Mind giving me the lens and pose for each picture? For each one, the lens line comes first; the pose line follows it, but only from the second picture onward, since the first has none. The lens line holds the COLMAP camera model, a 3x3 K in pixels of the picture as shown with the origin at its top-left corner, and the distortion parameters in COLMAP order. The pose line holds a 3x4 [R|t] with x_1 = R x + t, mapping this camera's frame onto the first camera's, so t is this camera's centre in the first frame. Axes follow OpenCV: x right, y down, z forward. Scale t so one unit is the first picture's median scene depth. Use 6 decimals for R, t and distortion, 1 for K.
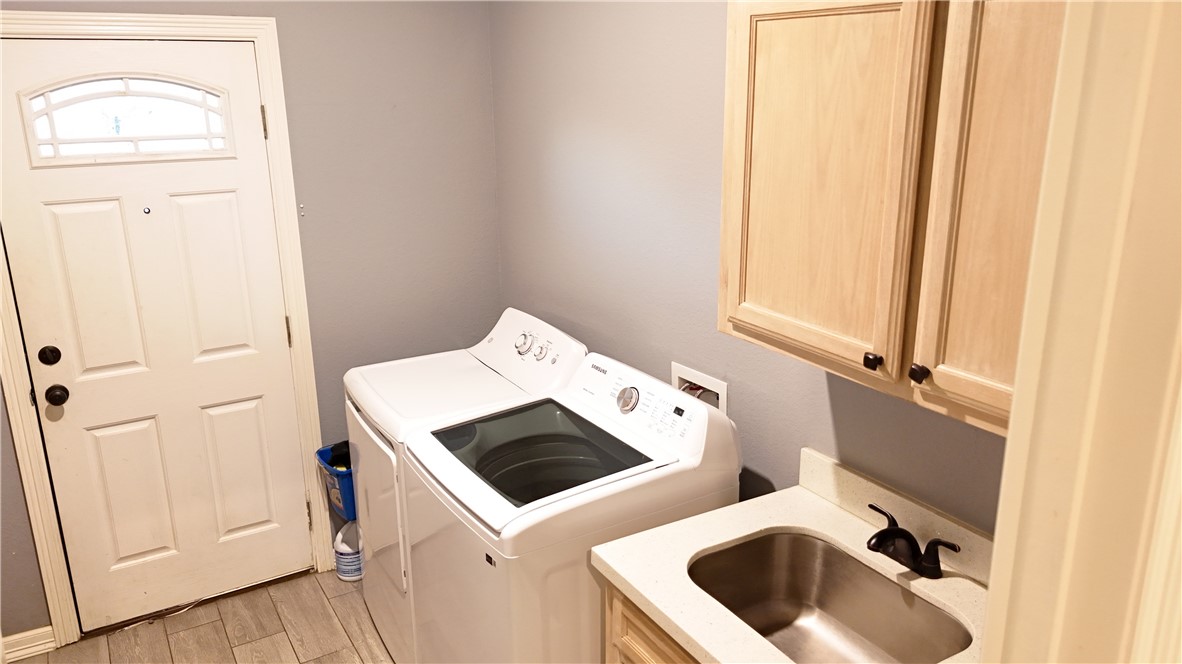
lens RADIAL K [[878.5, 0, 591.0], [0, 878.5, 332.0], [0, 0, 1]] dist [0.061258, -0.055277]
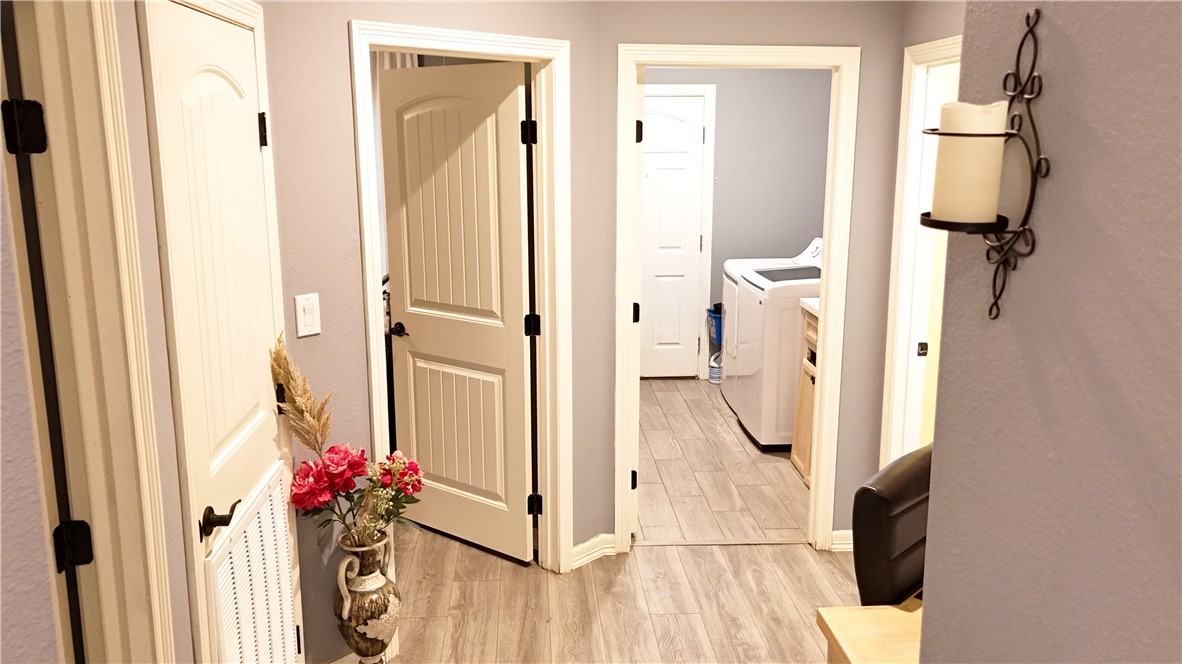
lens RADIAL K [[960.4, 0, 591.0], [0, 960.4, 332.0], [0, 0, 1]] dist [0.006754, -0.000617]
pose [[0.883172, 0.102667, -0.457675, 0.403221], [-0.140918, 0.988751, -0.050129, 0.315630], [0.447380, 0.108767, 0.887705, -0.896757]]
